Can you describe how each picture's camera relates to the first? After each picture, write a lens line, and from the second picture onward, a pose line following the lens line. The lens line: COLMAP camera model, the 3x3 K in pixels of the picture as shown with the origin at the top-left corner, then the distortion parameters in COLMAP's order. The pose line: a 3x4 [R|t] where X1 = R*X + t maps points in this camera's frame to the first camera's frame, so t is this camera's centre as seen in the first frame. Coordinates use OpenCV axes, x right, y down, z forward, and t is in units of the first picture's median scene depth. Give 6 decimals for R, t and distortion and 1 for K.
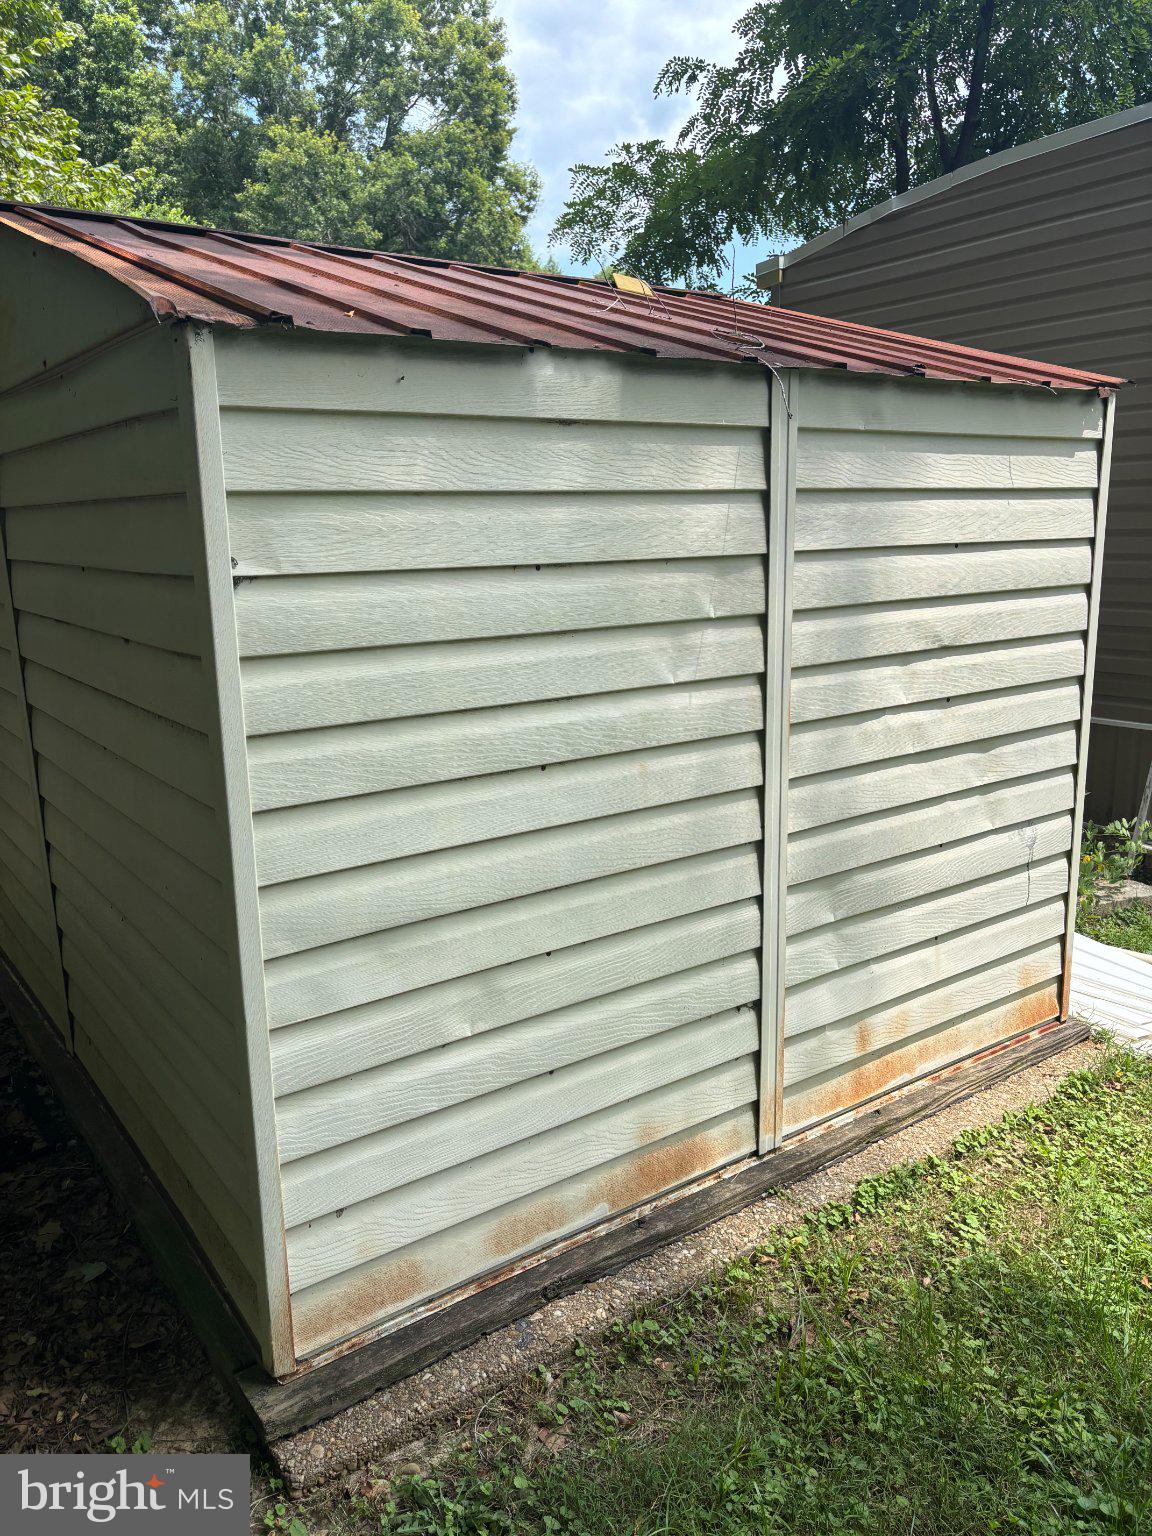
lens RADIAL K [[1149.8, 0, 576.0], [0, 1149.8, 768.0], [0, 0, 1]] dist [0.043019, -0.065174]
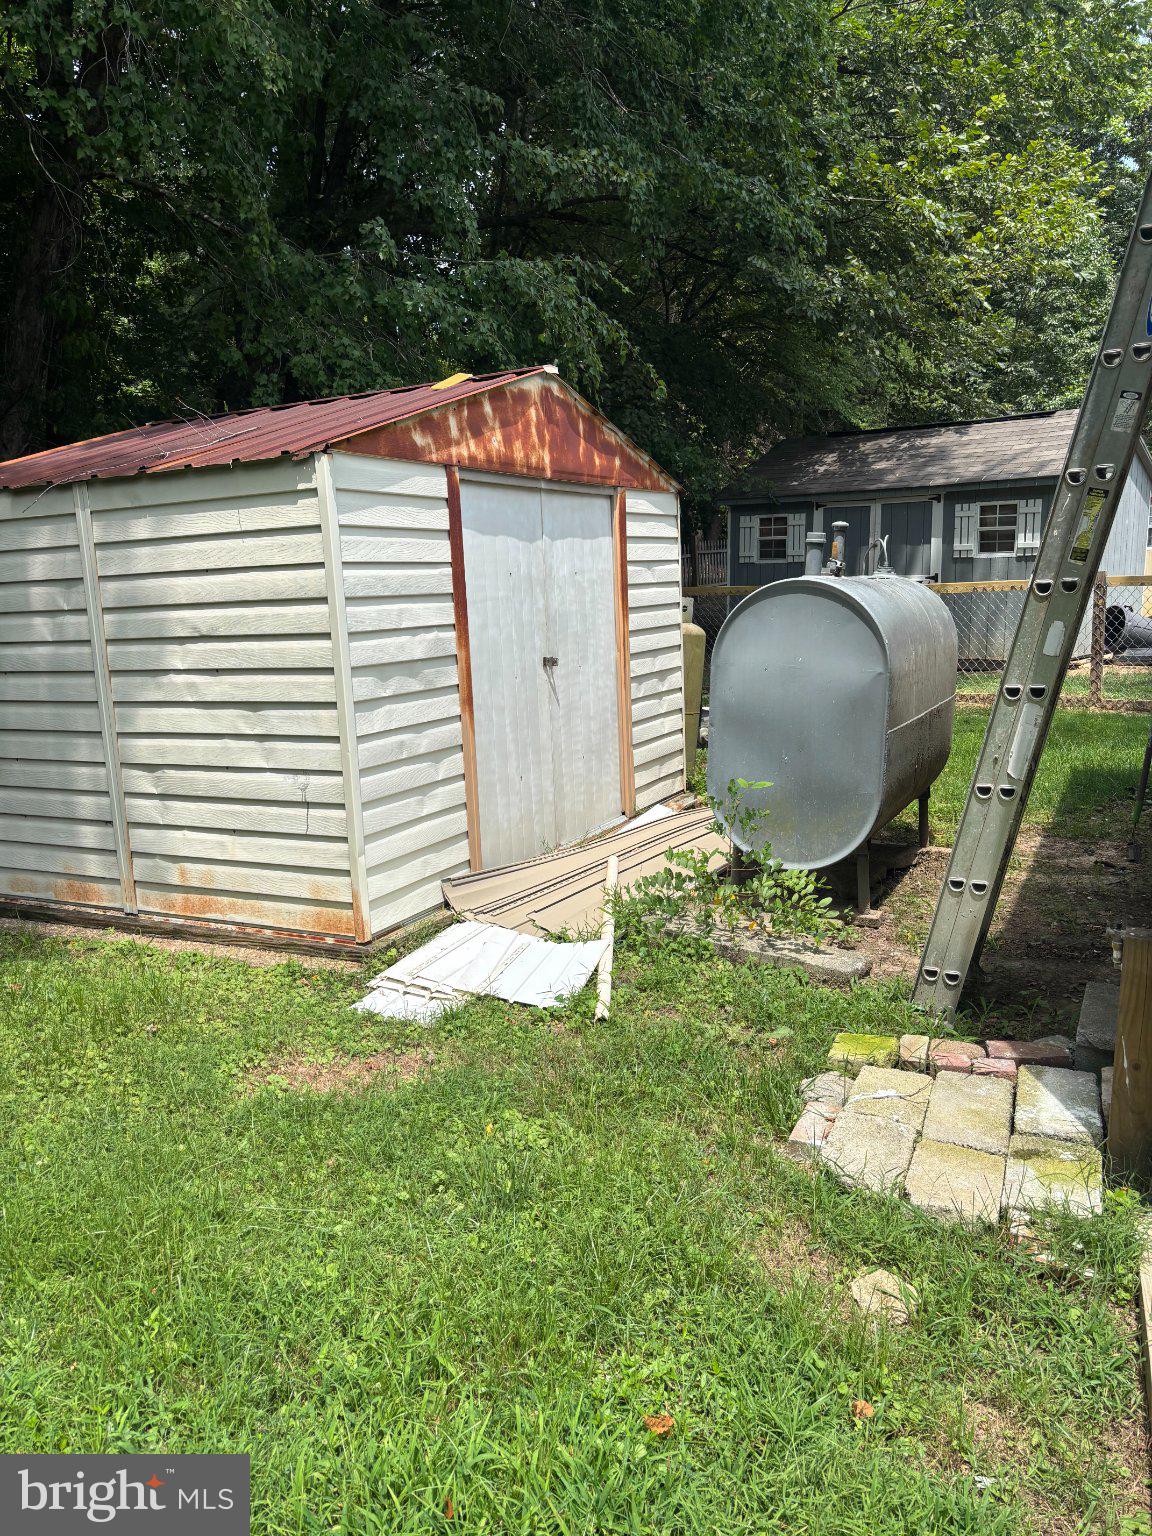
lens RADIAL K [[1150.3, 0, 581.0], [0, 1150.3, 782.0], [0, 0, 1]] dist [0.058910, -0.082417]
pose [[0.456333, 0.147188, -0.877551, 2.155985], [-0.151237, 0.984704, 0.086516, -0.134723], [0.876862, 0.093238, 0.471614, 0.802005]]
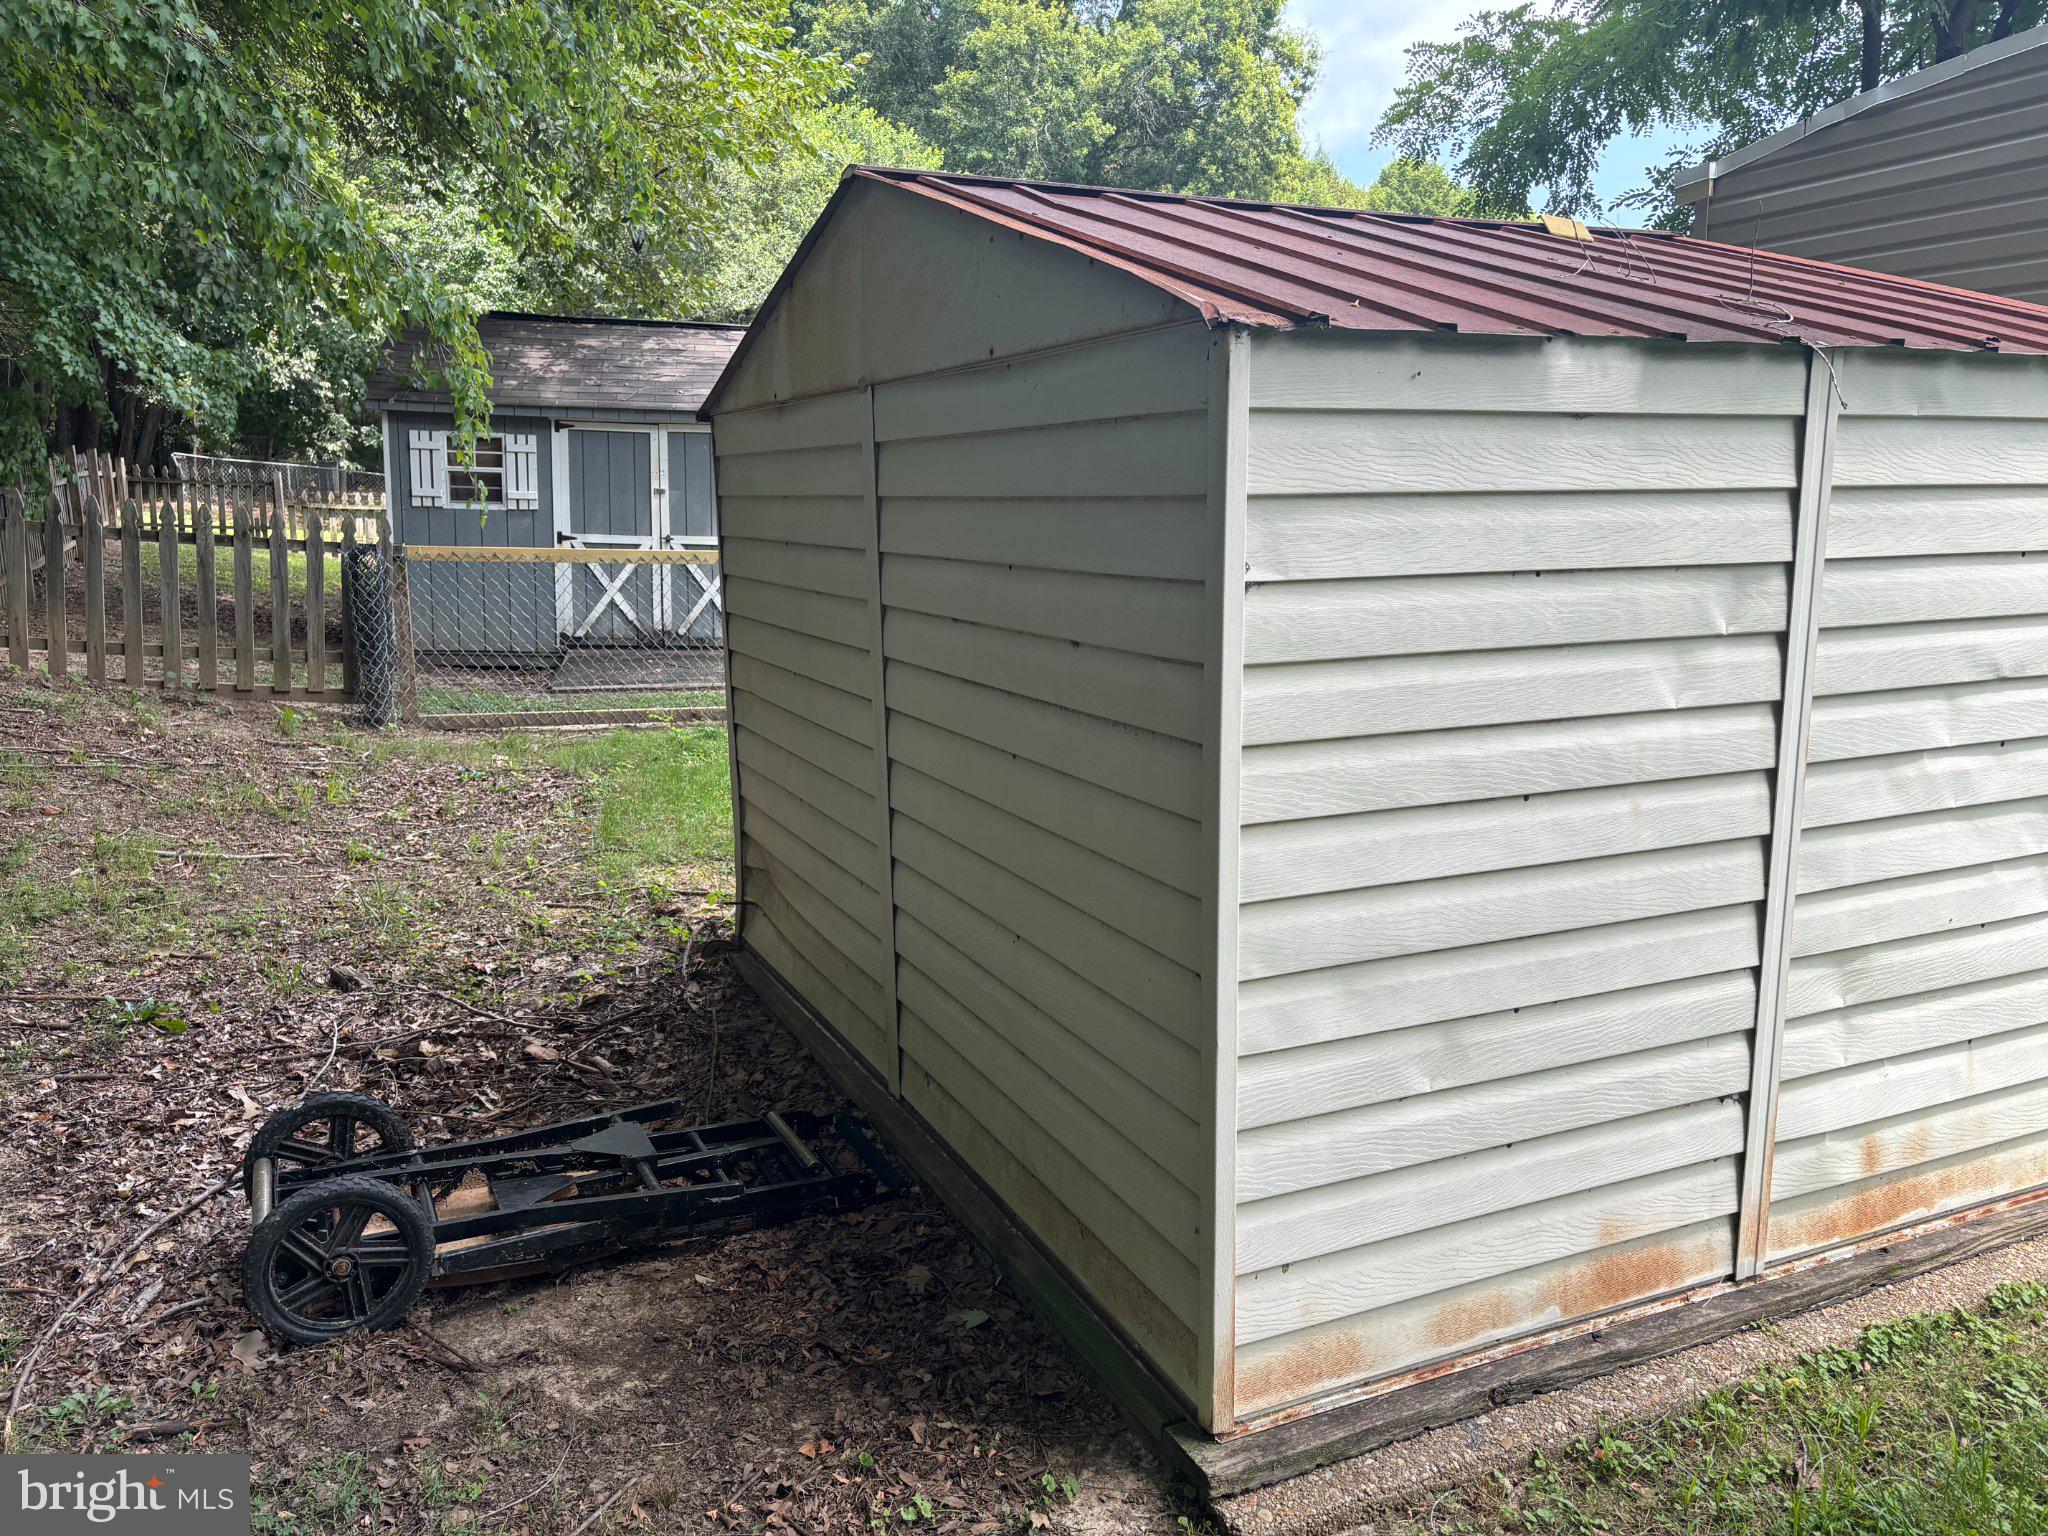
lens RADIAL K [[1528.2, 0, 1022.3], [0, 1528.2, 785.2], [0, 0, 1]] dist [0.010387, -0.009247]
pose [[0.979350, 0.046646, -0.196718, -0.153362], [-0.051252, 0.998516, -0.018387, 0.027287], [0.195568, 0.028089, 0.980288, -0.203607]]
